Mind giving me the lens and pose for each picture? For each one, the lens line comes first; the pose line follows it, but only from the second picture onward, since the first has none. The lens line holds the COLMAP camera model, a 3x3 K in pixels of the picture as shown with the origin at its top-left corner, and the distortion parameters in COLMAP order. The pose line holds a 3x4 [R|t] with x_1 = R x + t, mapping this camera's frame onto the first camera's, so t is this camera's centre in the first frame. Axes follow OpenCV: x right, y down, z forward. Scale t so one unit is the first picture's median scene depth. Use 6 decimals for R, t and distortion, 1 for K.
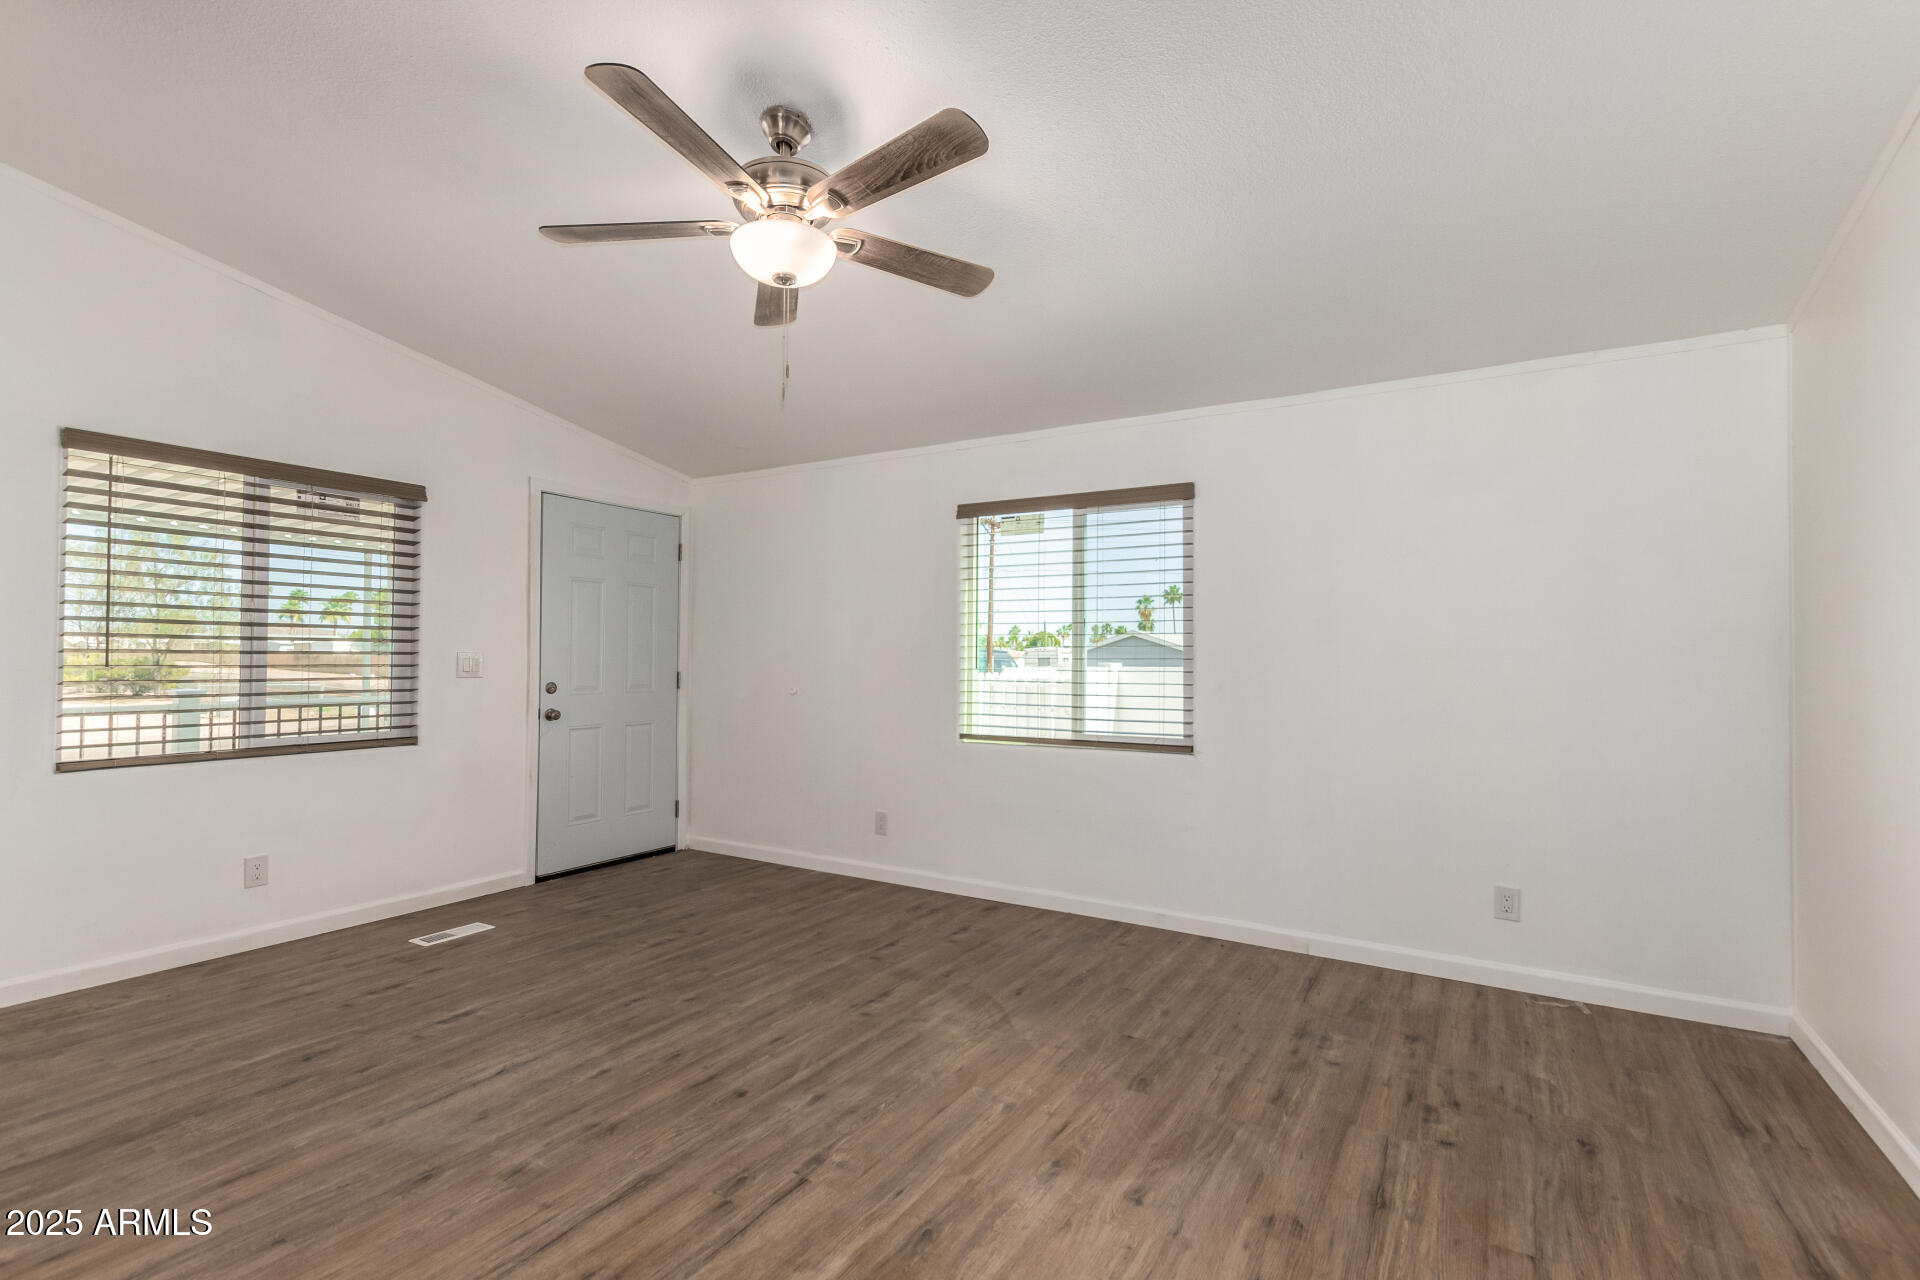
lens RADIAL K [[878.3, 0, 964.6], [0, 878.3, 647.5], [0, 0, 1]] dist [0.002729, -0.000210]
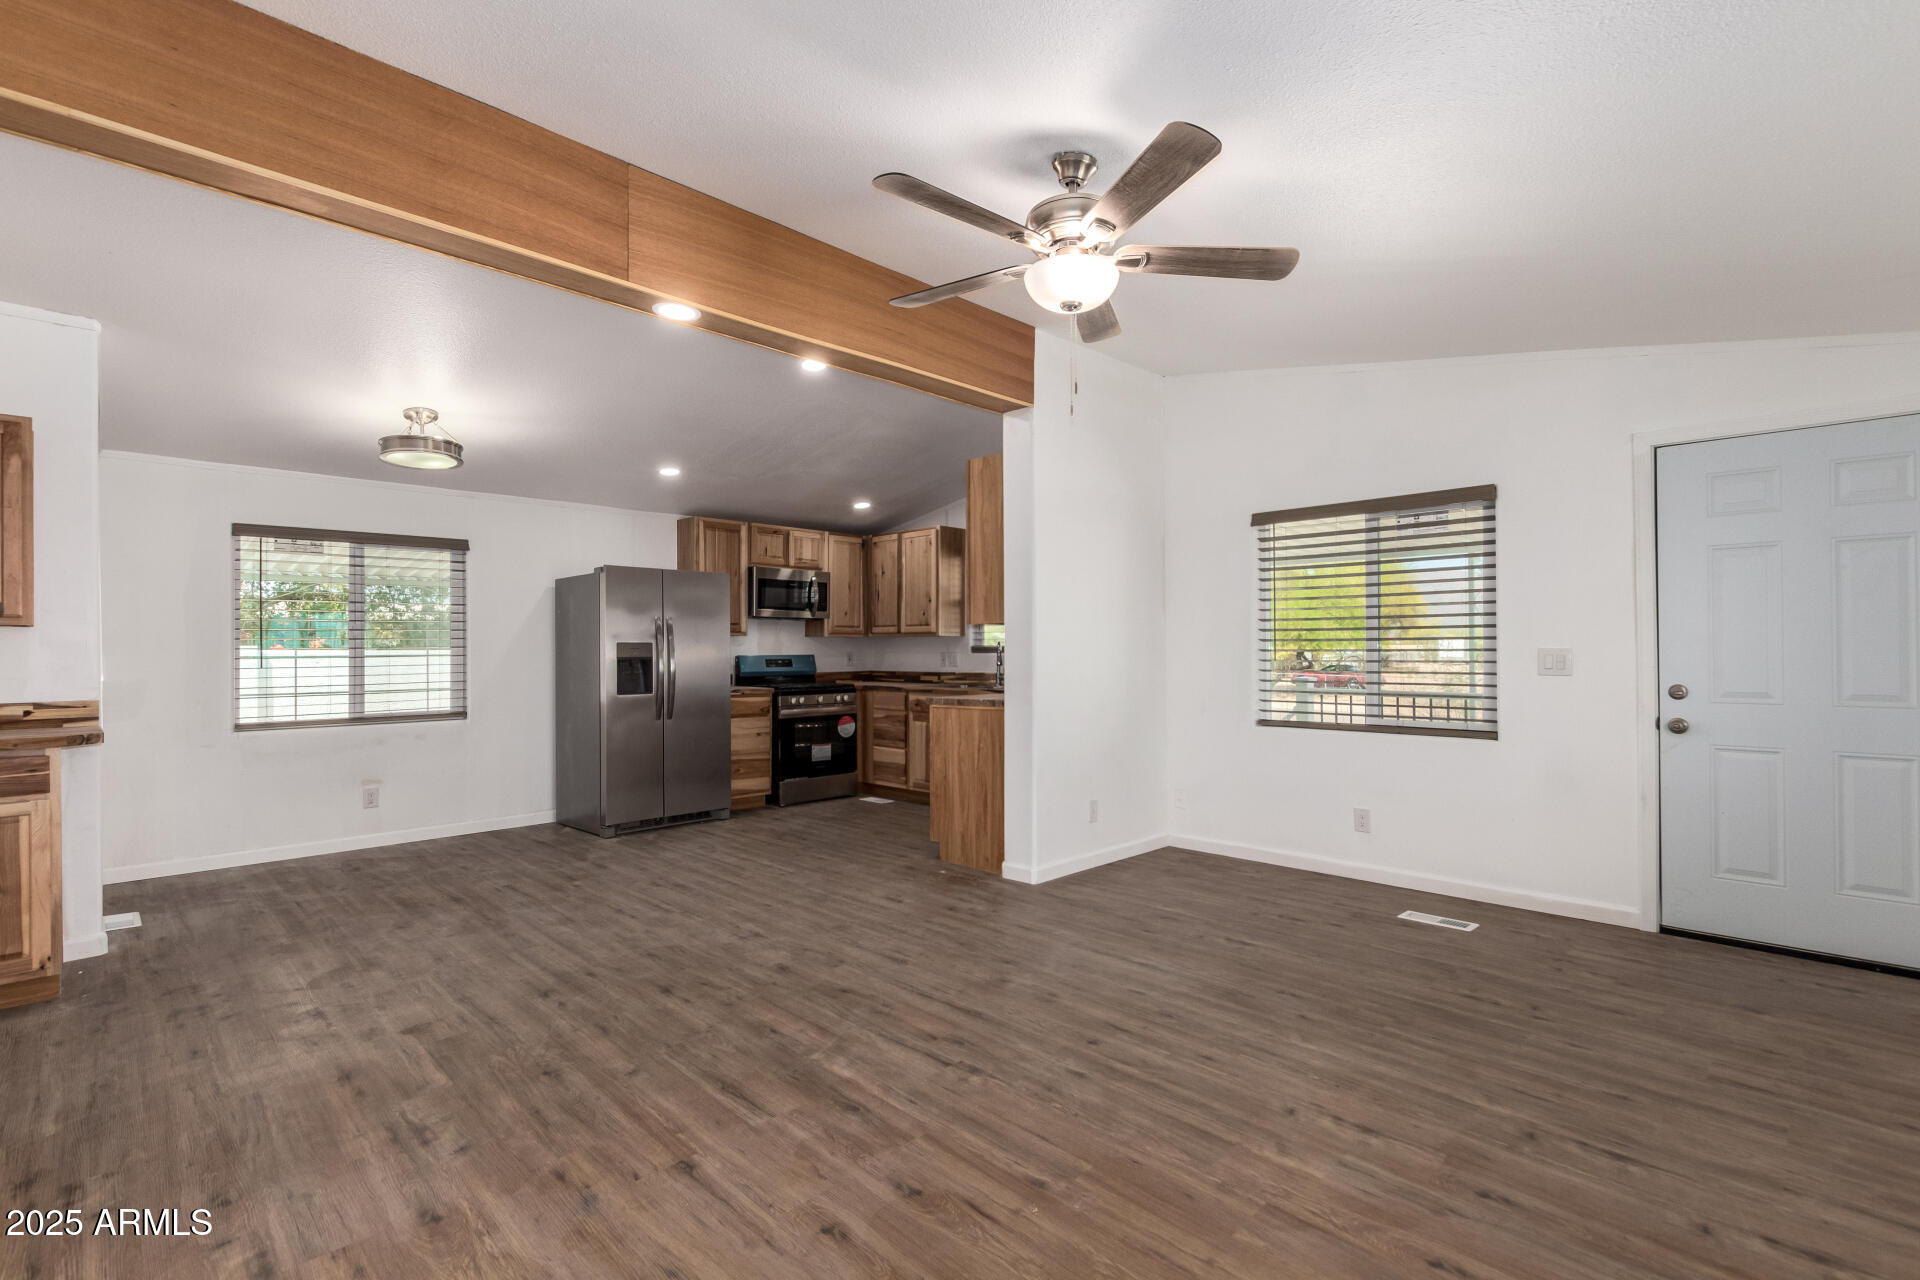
lens RADIAL K [[867.9, 0, 959.1], [0, 867.9, 647.4], [0, 0, 1]] dist [0.003255, -0.000532]
pose [[-0.244989, -0.011070, -0.969463, 0.757844], [0.012790, 0.999811, -0.014648, 0.015841], [0.969441, -0.015988, -0.244801, 0.973200]]
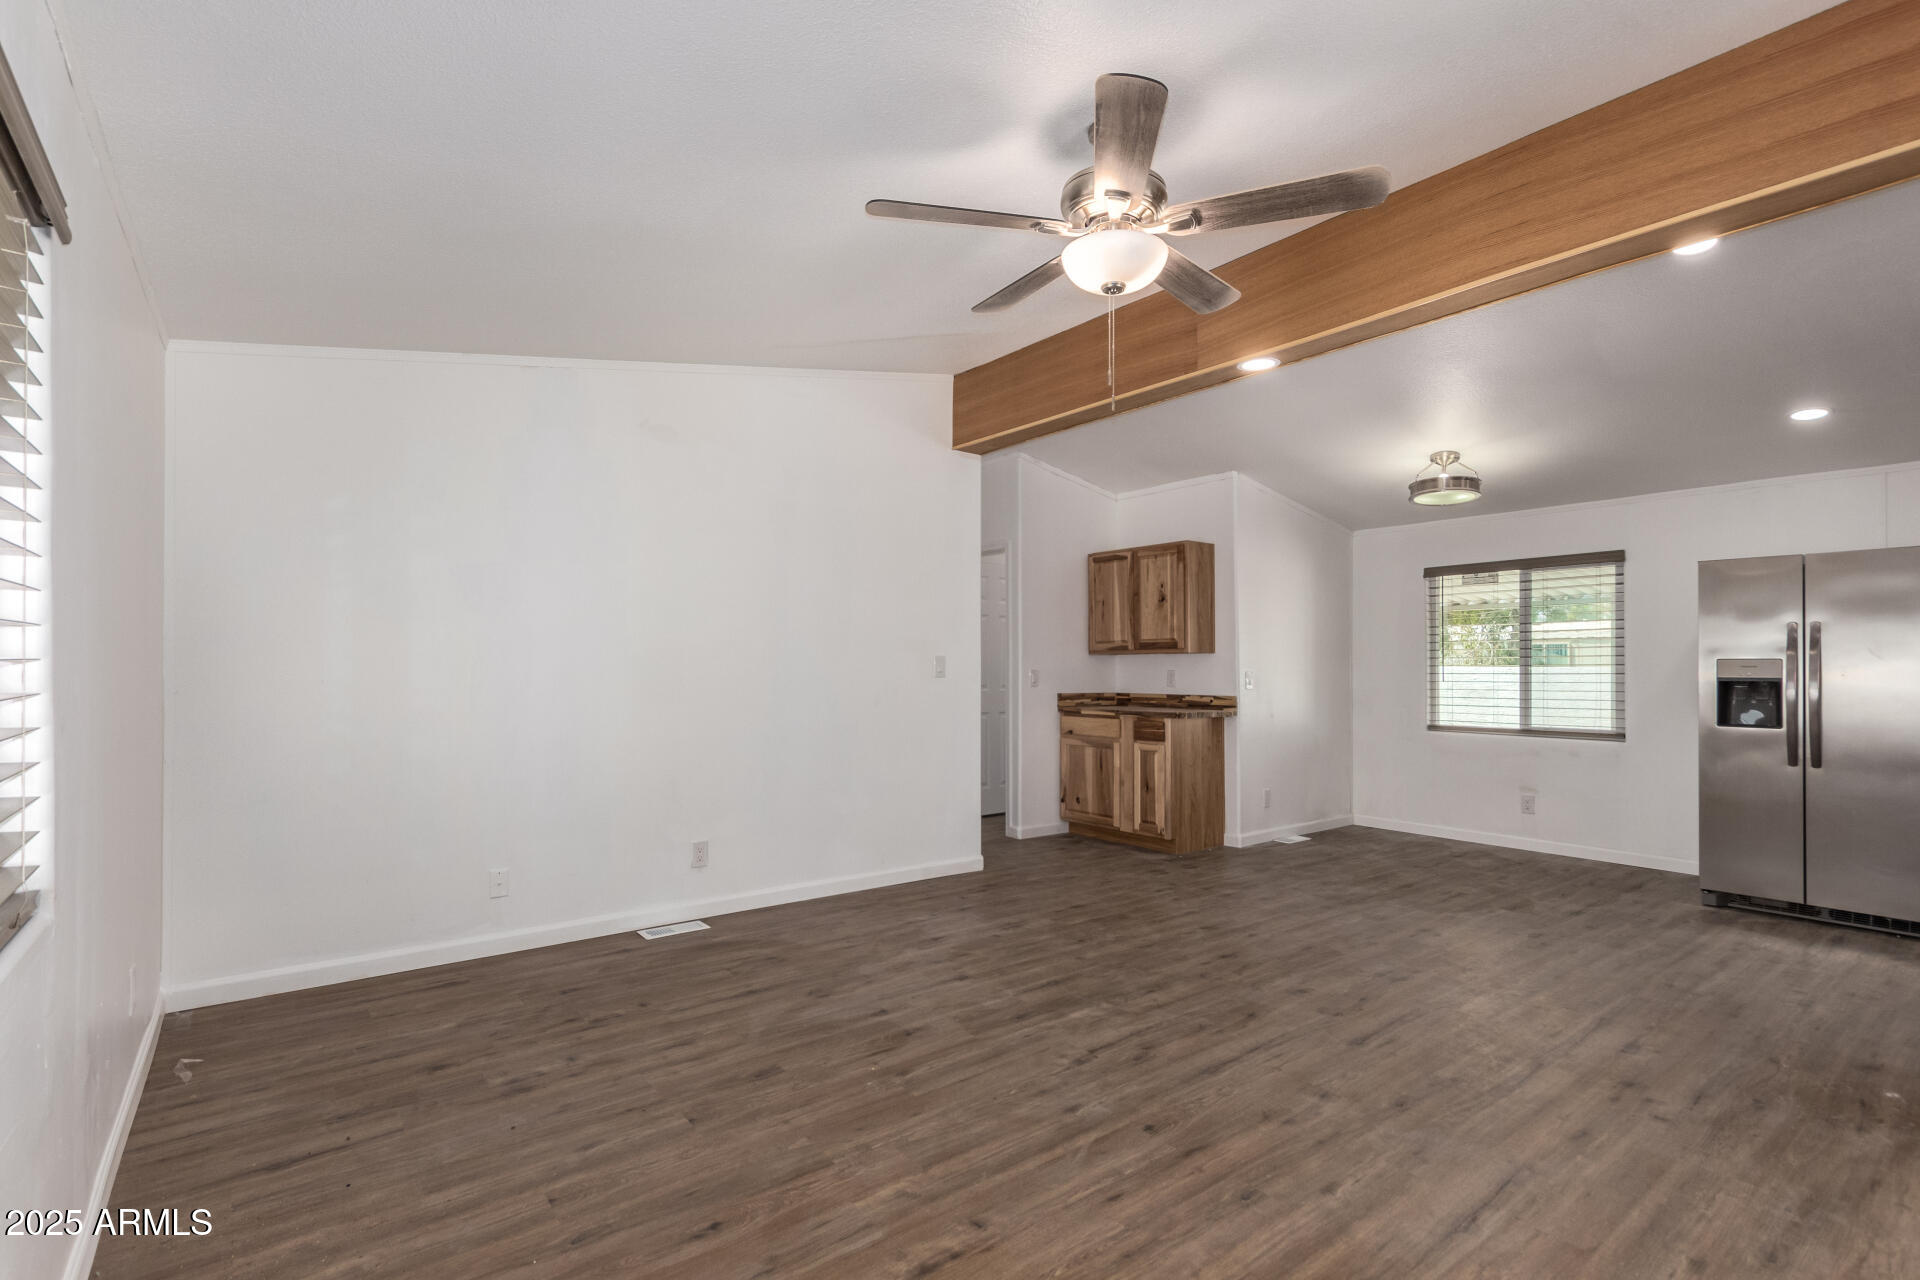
lens RADIAL K [[878.3, 0, 964.6], [0, 878.3, 647.5], [0, 0, 1]] dist [0.002729, -0.000210]
pose [[-0.933984, -0.004776, 0.357283, -0.353407], [-0.016961, 0.999376, -0.030979, 0.017991], [-0.356912, -0.034994, -0.933482, 1.728768]]
